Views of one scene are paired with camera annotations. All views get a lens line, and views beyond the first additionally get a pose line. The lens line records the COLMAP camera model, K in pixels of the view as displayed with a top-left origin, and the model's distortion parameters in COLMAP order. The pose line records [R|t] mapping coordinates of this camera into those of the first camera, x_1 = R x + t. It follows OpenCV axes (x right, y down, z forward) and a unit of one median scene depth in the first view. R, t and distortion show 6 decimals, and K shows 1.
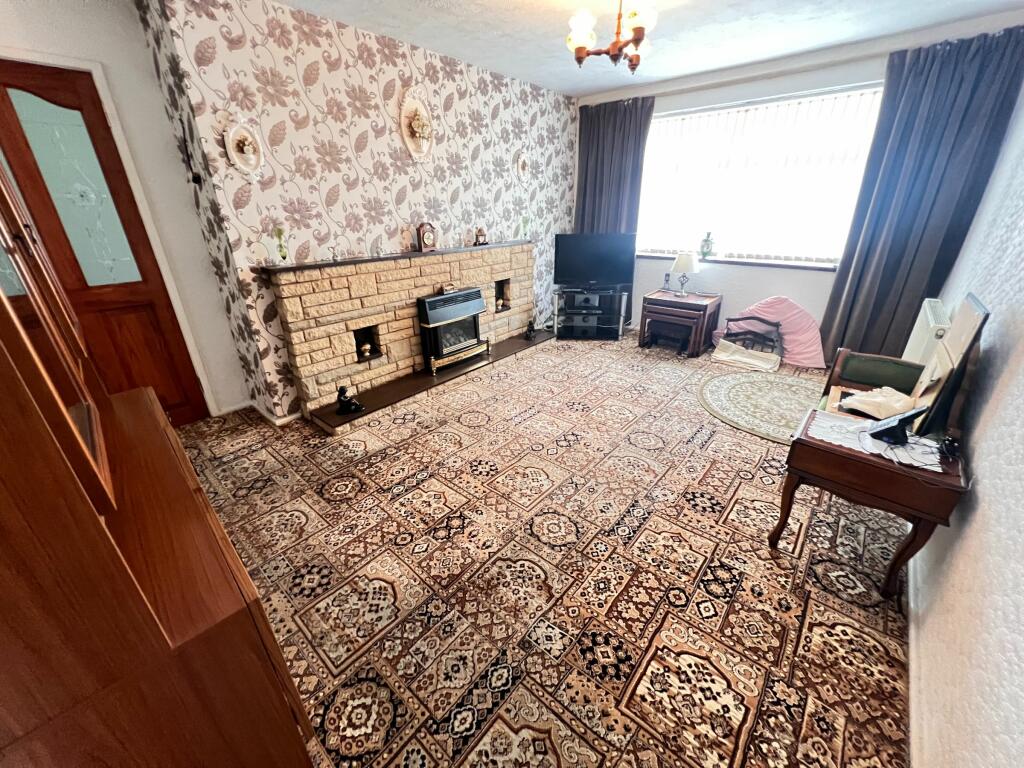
lens RADIAL K [[410.2, 0, 515.7], [0, 410.2, 377.1], [0, 0, 1]] dist [0.010448, 0.000009]
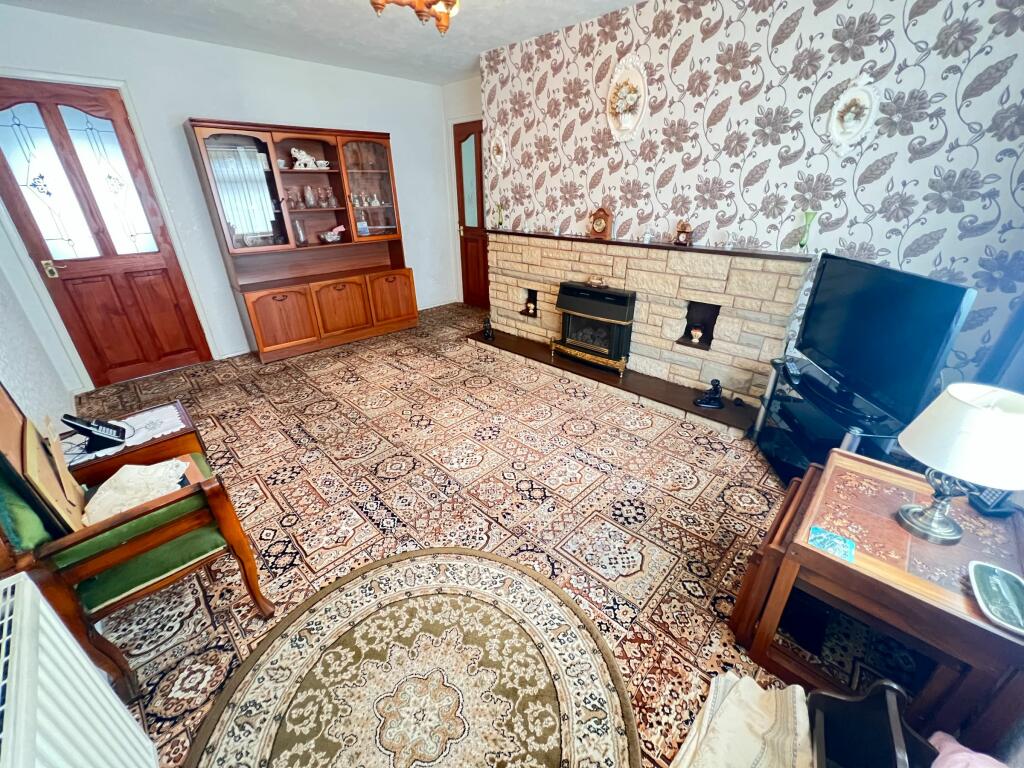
lens RADIAL K [[403.6, 0, 512.0], [0, 403.6, 384.0], [0, 0, 1]] dist [-0.003210, -0.000037]
pose [[-0.058433, 0.450810, -0.890705, 0.908195], [-0.377291, 0.816082, 0.437792, -0.426707], [0.924250, 0.361636, 0.122400, 0.961527]]
